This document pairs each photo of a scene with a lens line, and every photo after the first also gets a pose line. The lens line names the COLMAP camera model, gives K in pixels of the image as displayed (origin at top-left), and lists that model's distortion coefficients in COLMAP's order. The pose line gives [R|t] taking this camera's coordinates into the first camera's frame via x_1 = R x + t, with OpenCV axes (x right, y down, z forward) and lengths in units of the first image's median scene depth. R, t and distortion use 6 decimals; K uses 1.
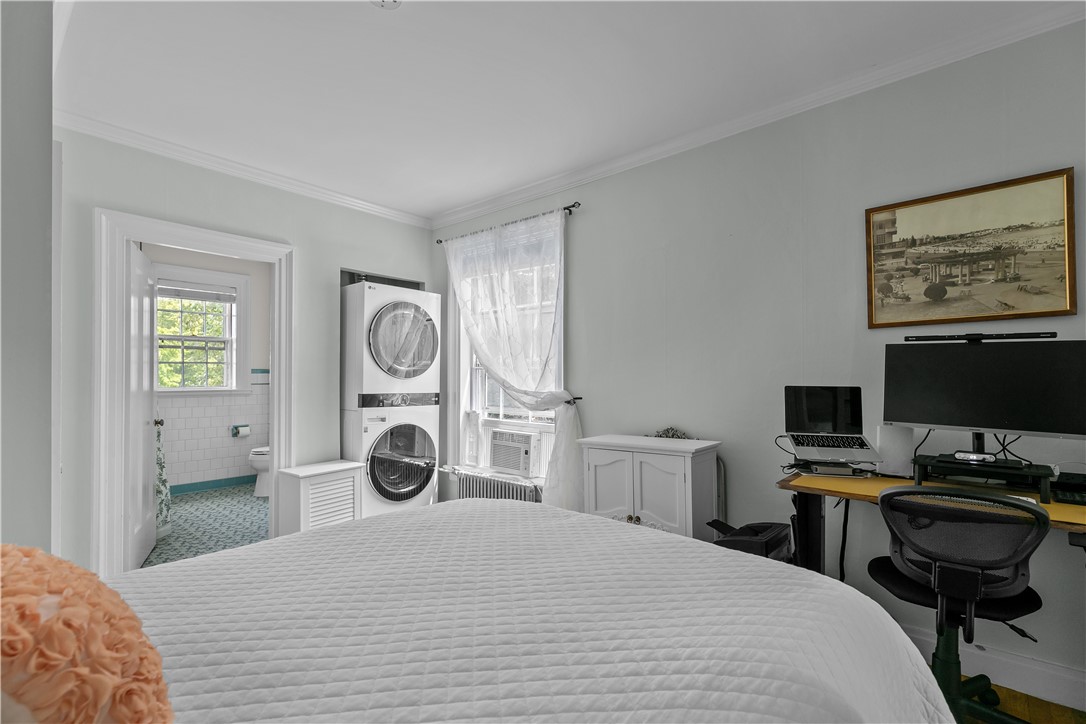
lens RADIAL K [[487.2, 0, 540.9], [0, 487.2, 354.4], [0, 0, 1]] dist [0.001977, 0.000181]
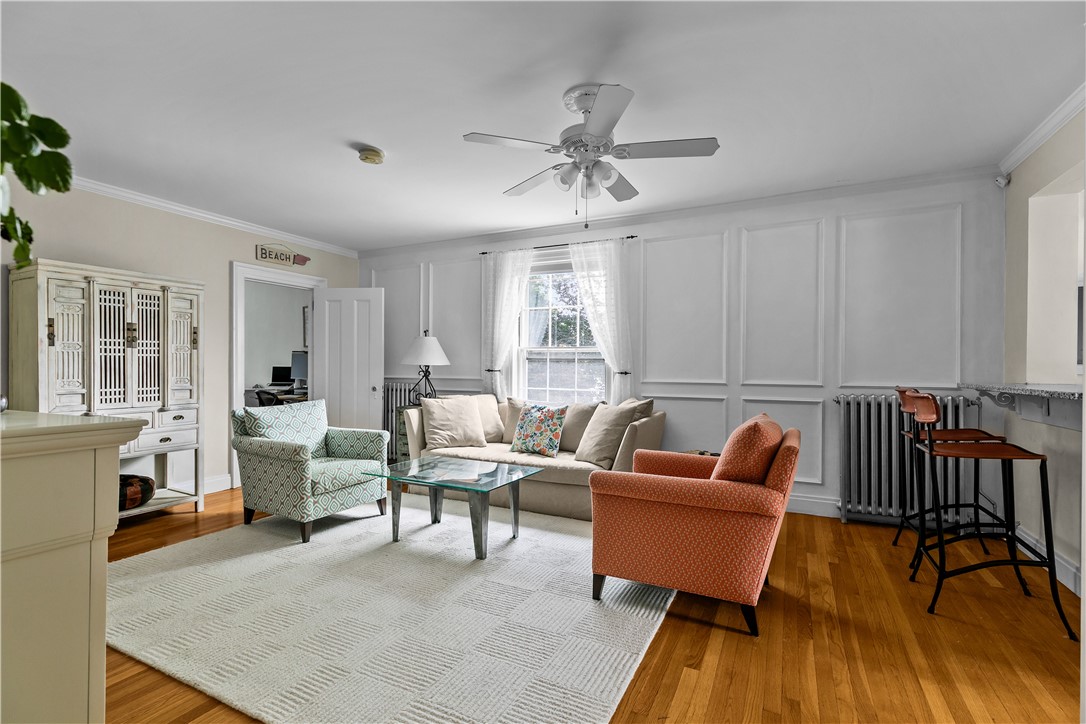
lens RADIAL K [[496.0, 0, 541.0], [0, 496.0, 367.2], [0, 0, 1]] dist [0.002676, 0.000400]
pose [[0.965786, -0.004550, 0.259299, 1.285588], [-0.008539, 0.998746, 0.049332, -0.094820], [-0.259198, -0.049858, 0.964536, -2.322806]]
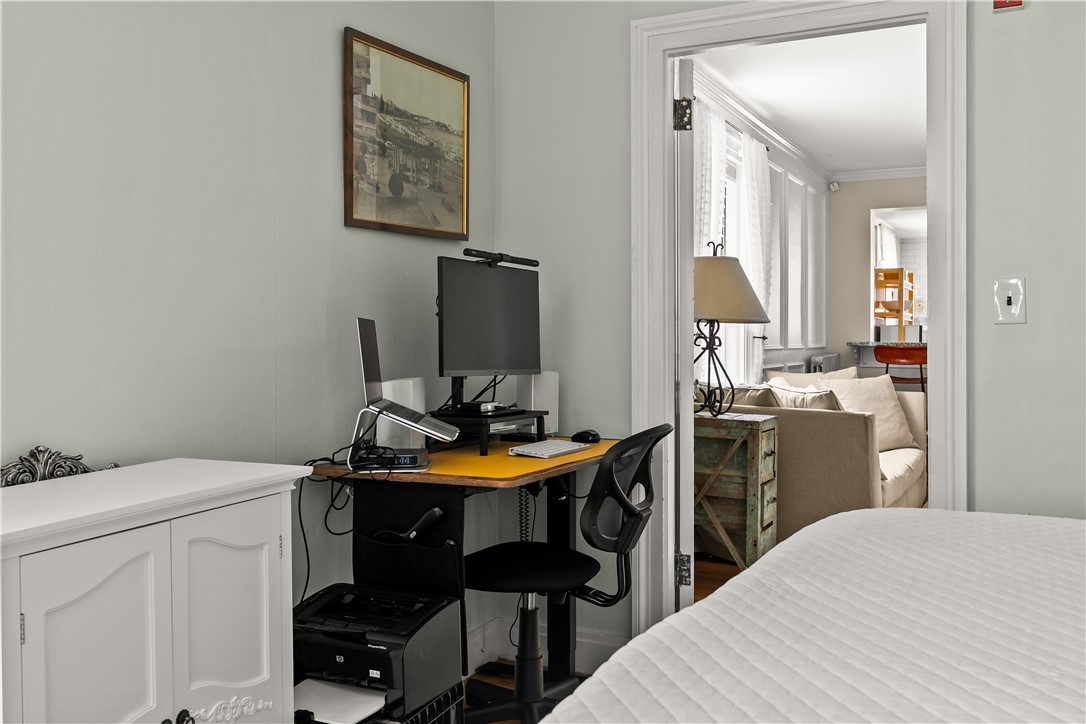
lens RADIAL K [[1016.1, 0, 540.4], [0, 1016.1, 331.7], [0, 0, 1]] dist [-0.014036, -0.006907]
pose [[-0.261601, -0.003758, 0.965169, -0.524581], [-0.048421, 0.998784, -0.009236, 0.067828], [-0.963961, -0.049150, -0.261465, 0.938712]]
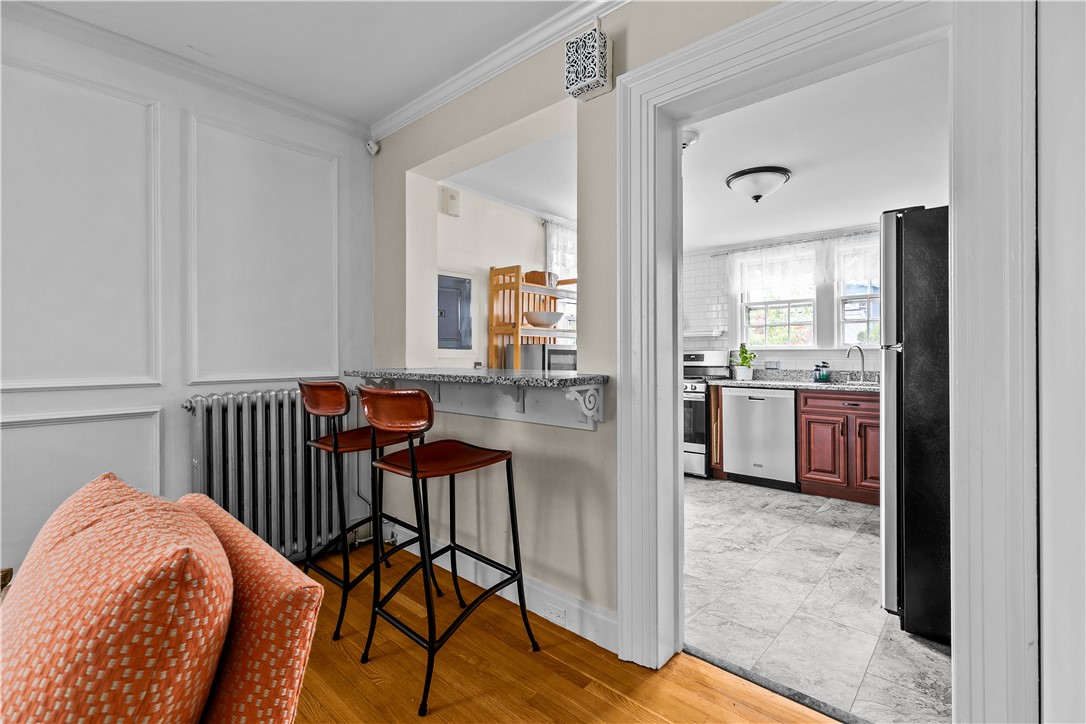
lens RADIAL K [[487.2, 0, 540.9], [0, 487.2, 354.4], [0, 0, 1]] dist [0.001977, 0.000181]
pose [[0.008814, -0.005201, 0.999948, 1.682670], [-0.044189, 0.999008, 0.005586, -0.050122], [-0.998984, -0.044236, 0.008575, -1.701327]]
